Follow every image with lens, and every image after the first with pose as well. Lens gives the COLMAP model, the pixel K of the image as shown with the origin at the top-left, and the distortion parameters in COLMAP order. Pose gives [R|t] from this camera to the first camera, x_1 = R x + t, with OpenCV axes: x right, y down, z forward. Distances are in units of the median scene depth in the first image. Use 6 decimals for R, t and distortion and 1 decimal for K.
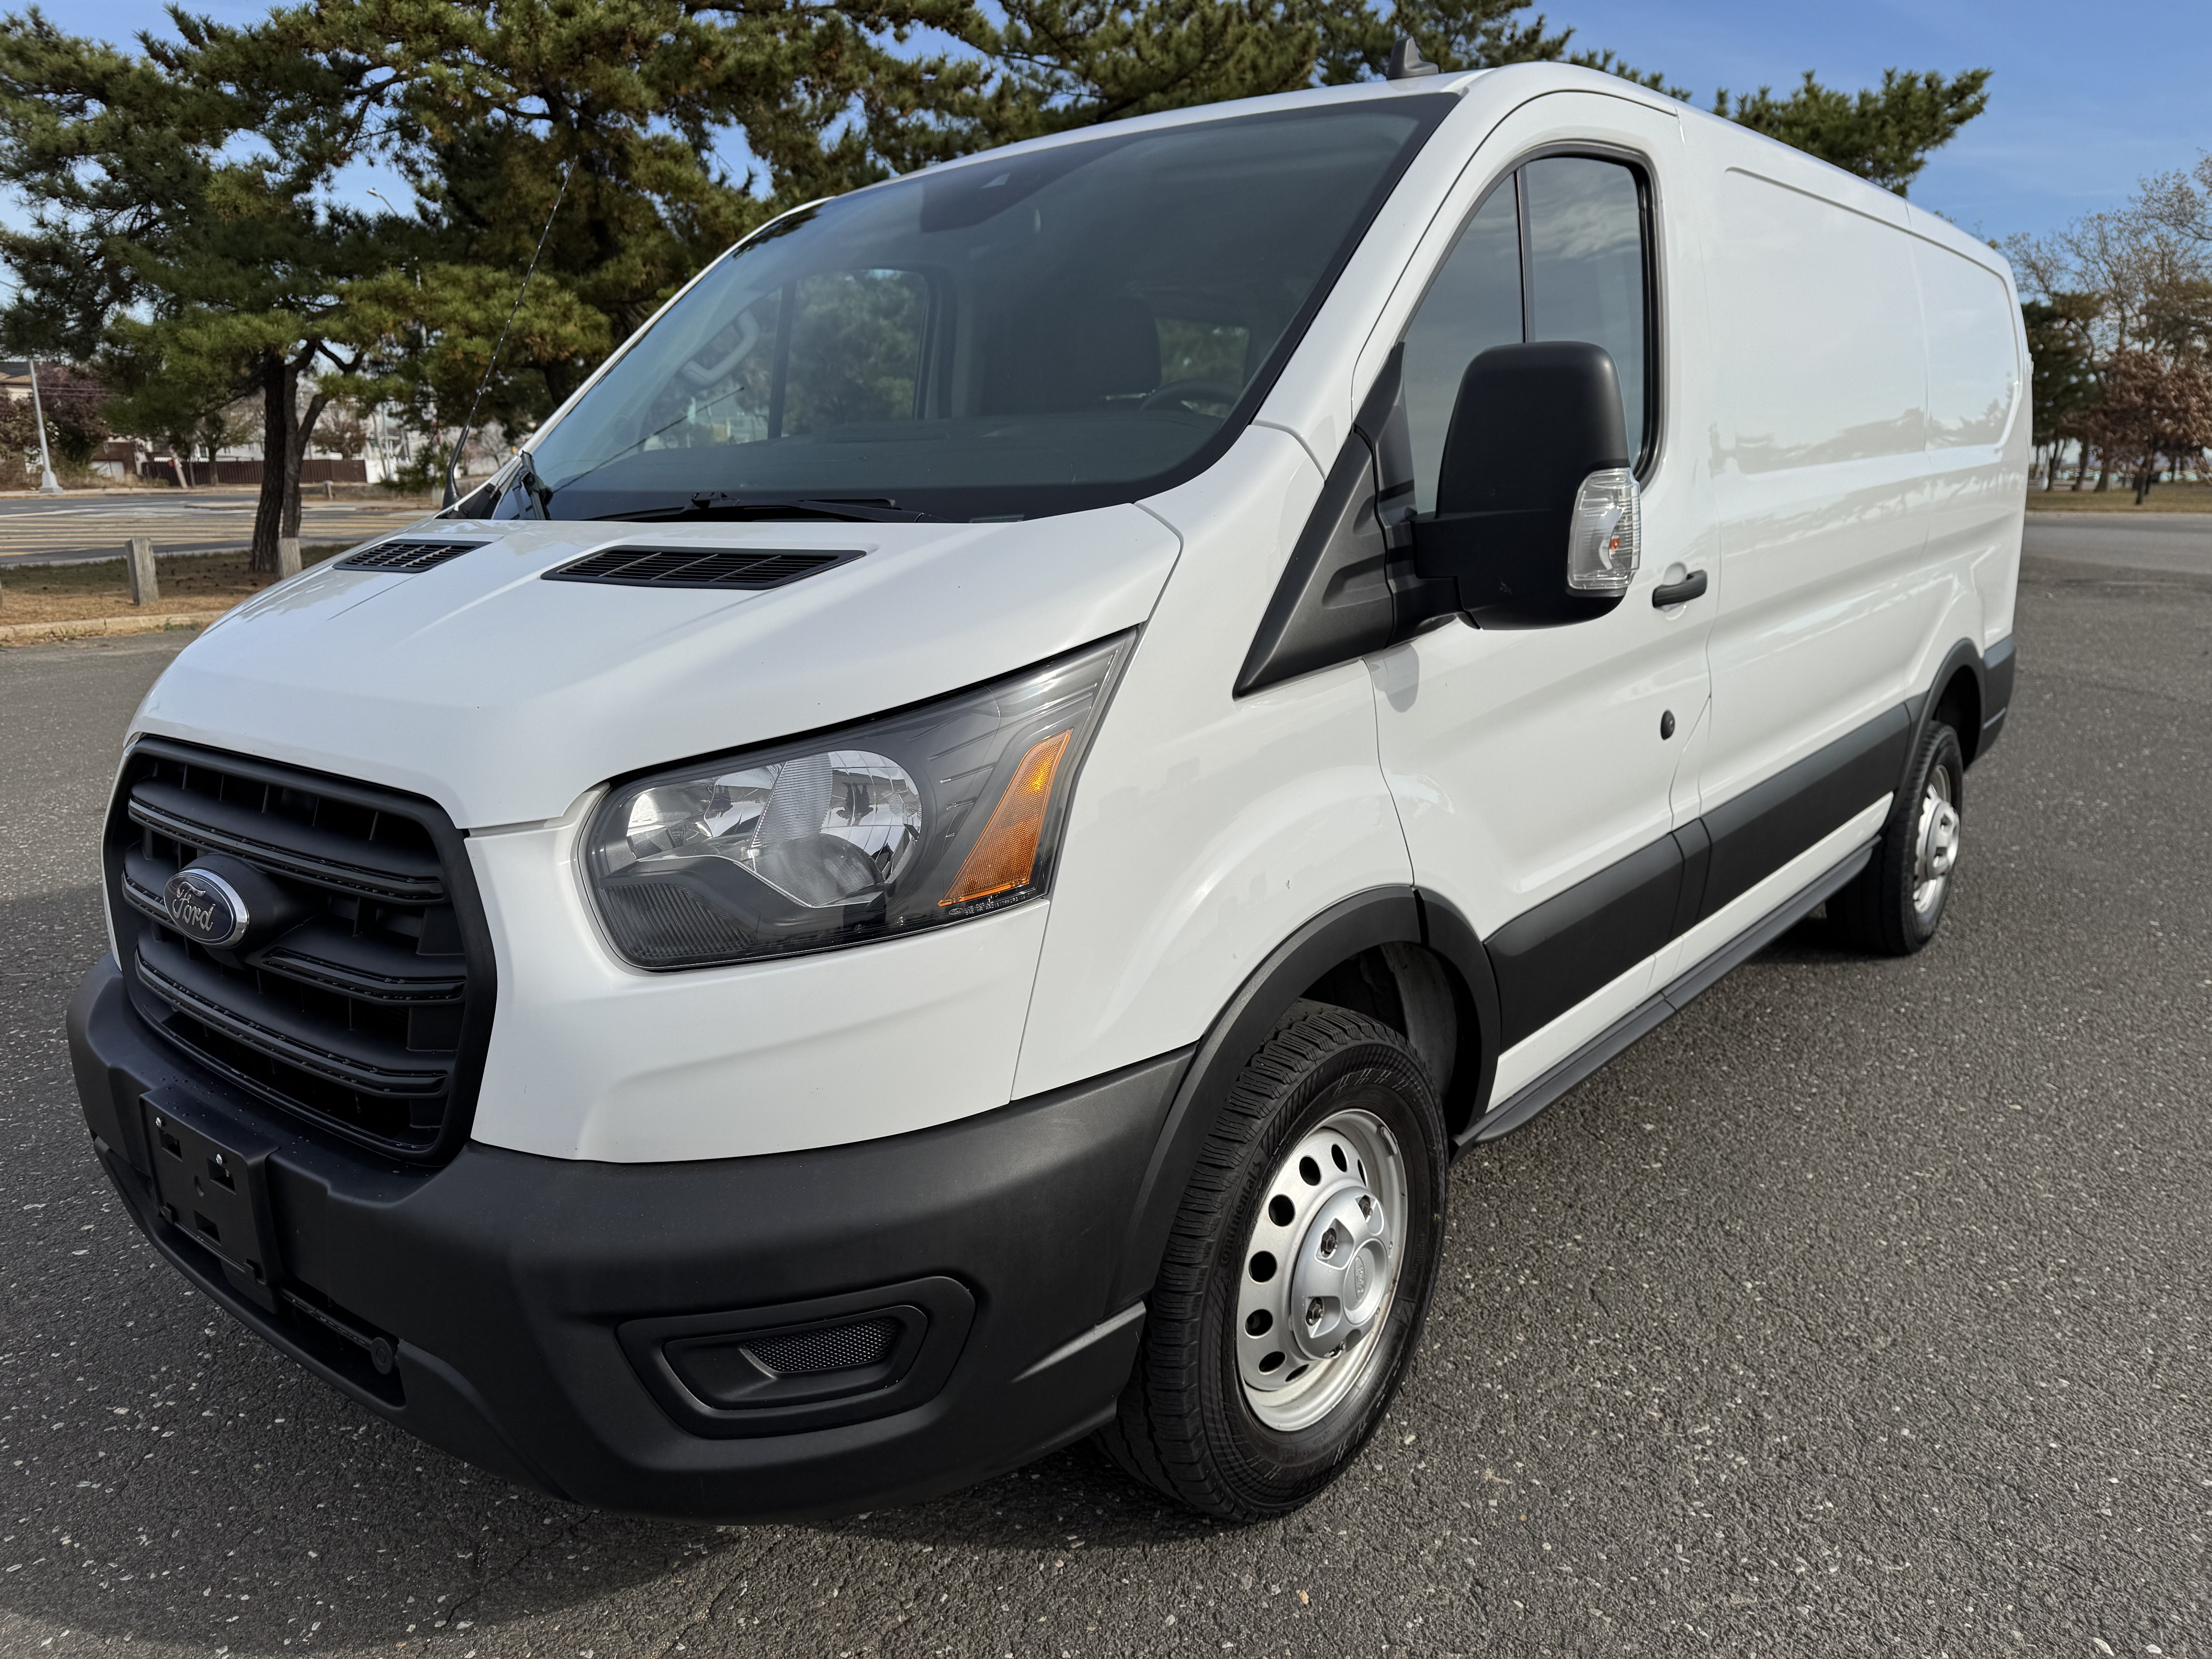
lens RADIAL K [[1570.1, 0, 1106.0], [0, 1570.1, 829.5], [0, 0, 1]] dist [0.004075, -0.004595]
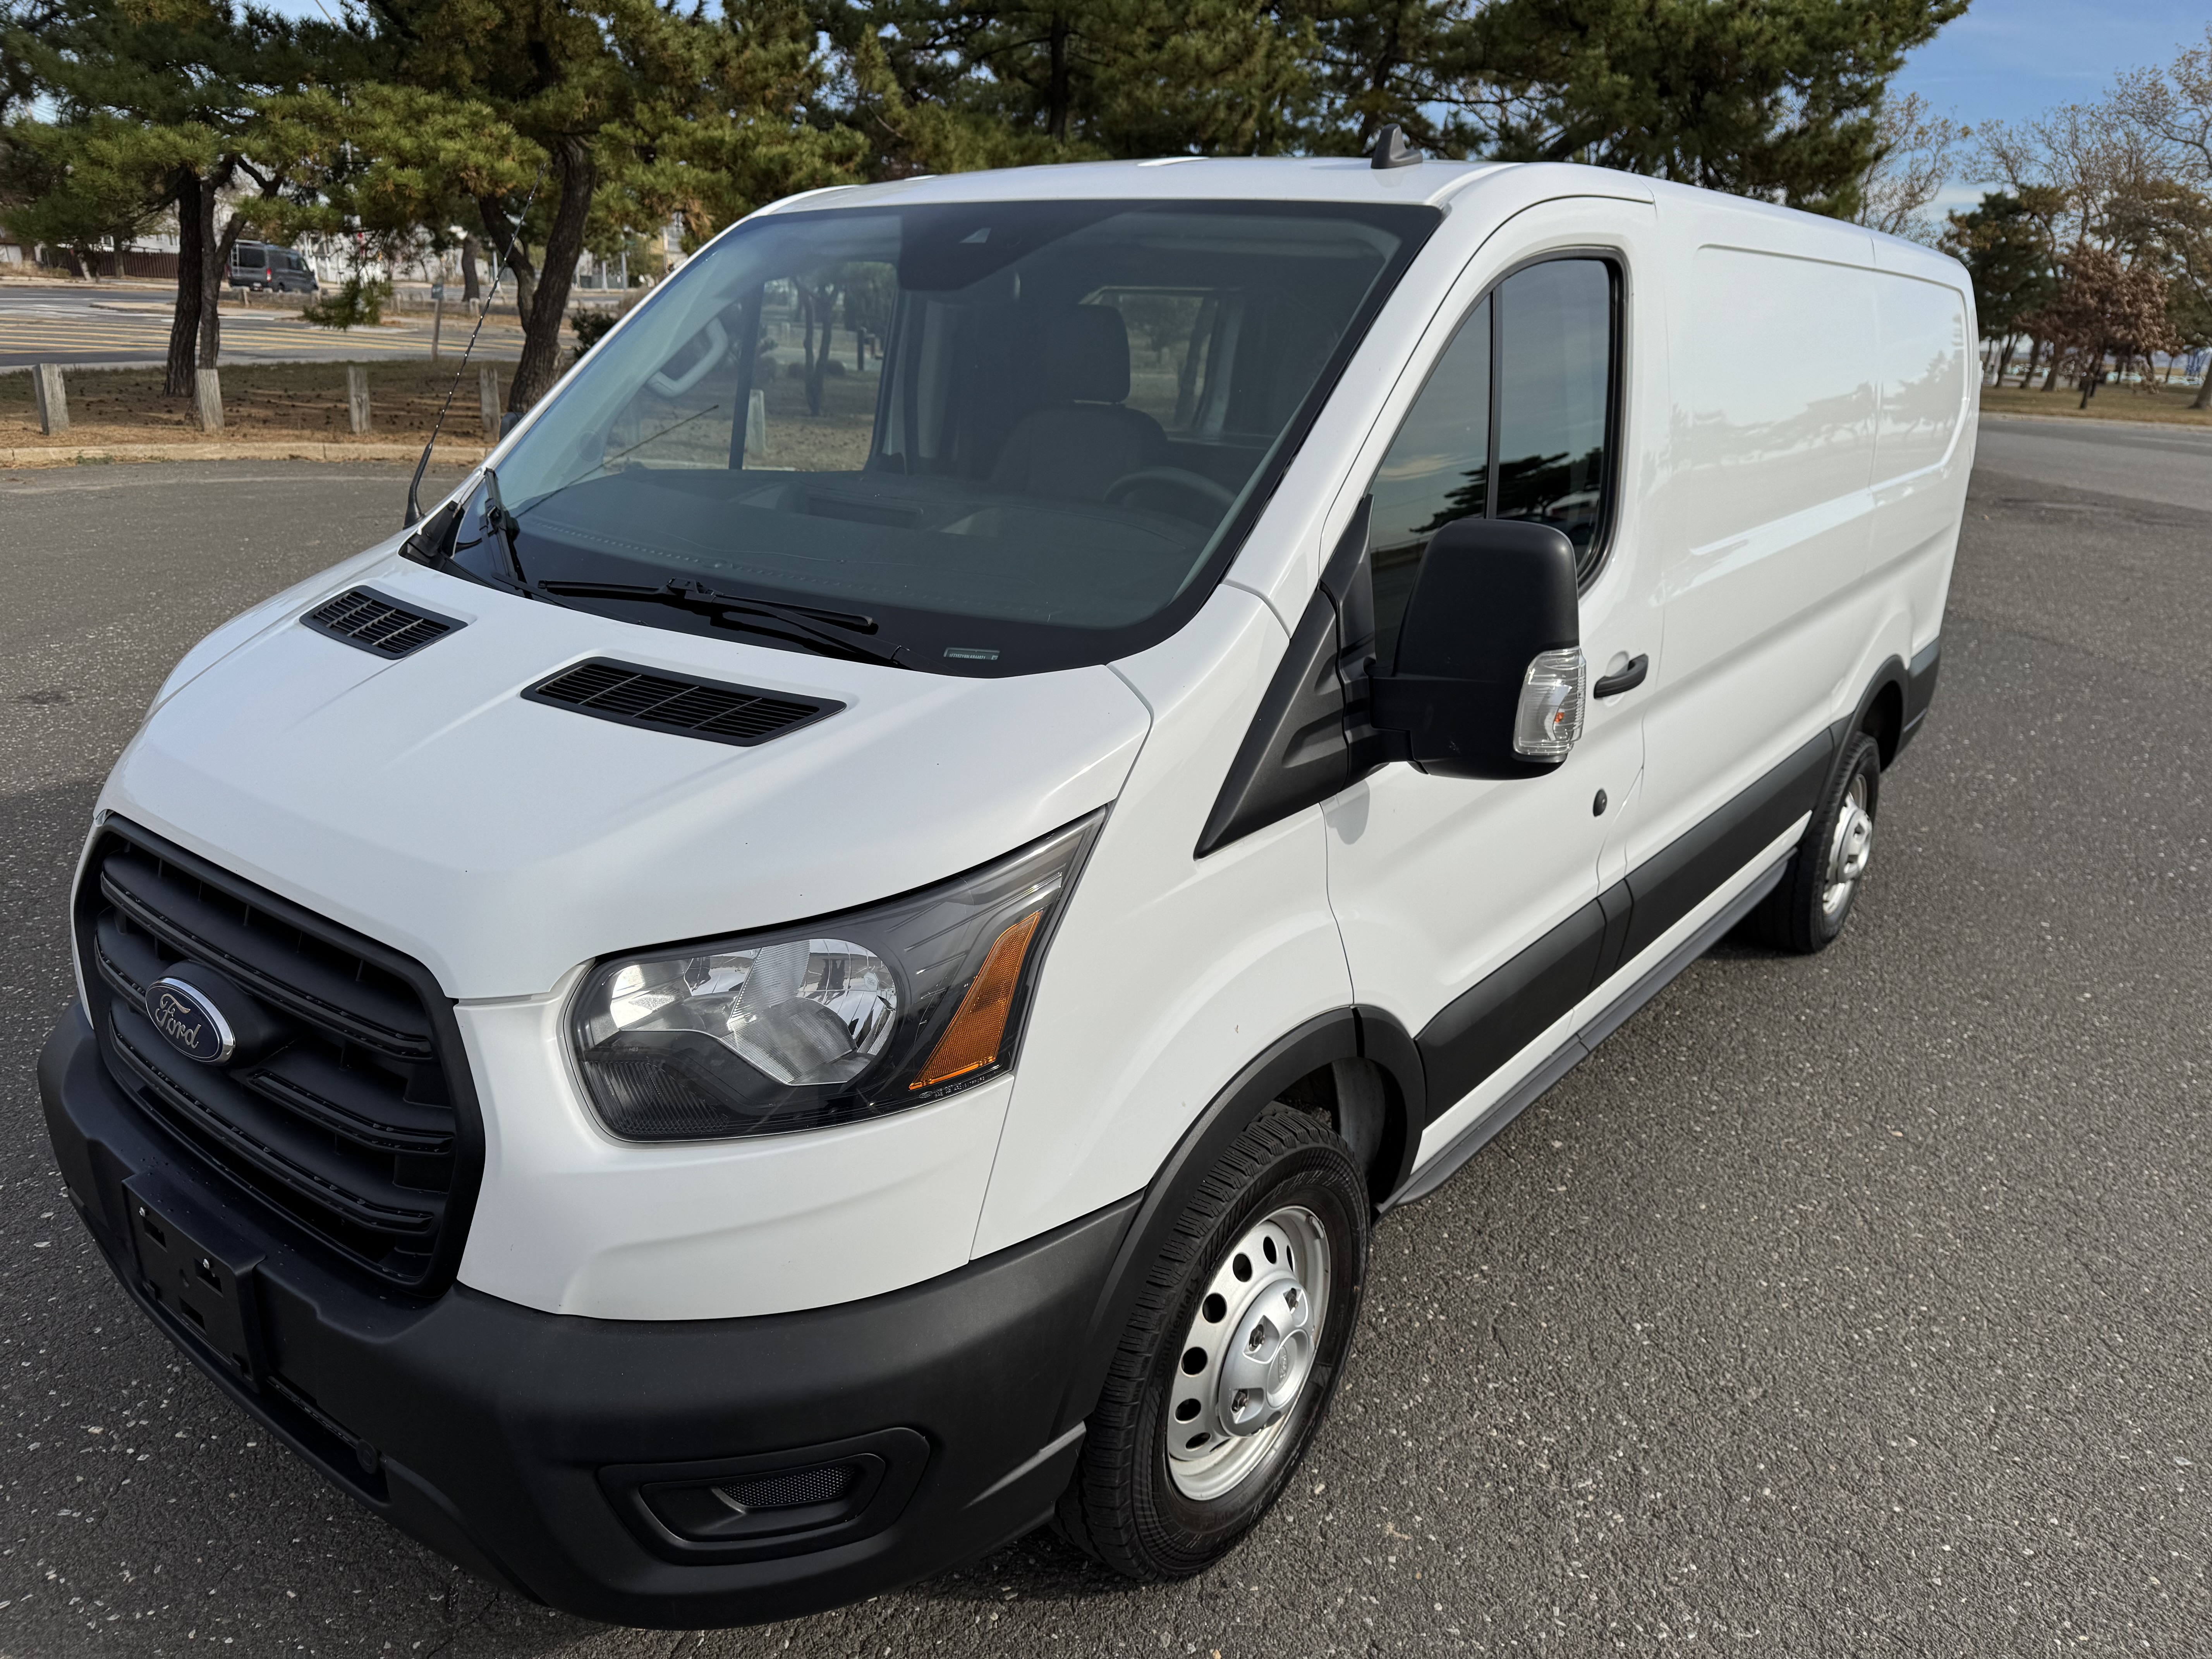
lens RADIAL K [[1568.5, 0, 1112.5], [0, 1568.5, 828.8], [0, 0, 1]] dist [0.003971, -0.003855]
pose [[0.998109, 0.039956, 0.046706, -0.015644], [-0.044068, 0.994912, 0.090603, -0.135915], [-0.042848, -0.092490, 0.994791, -0.025985]]
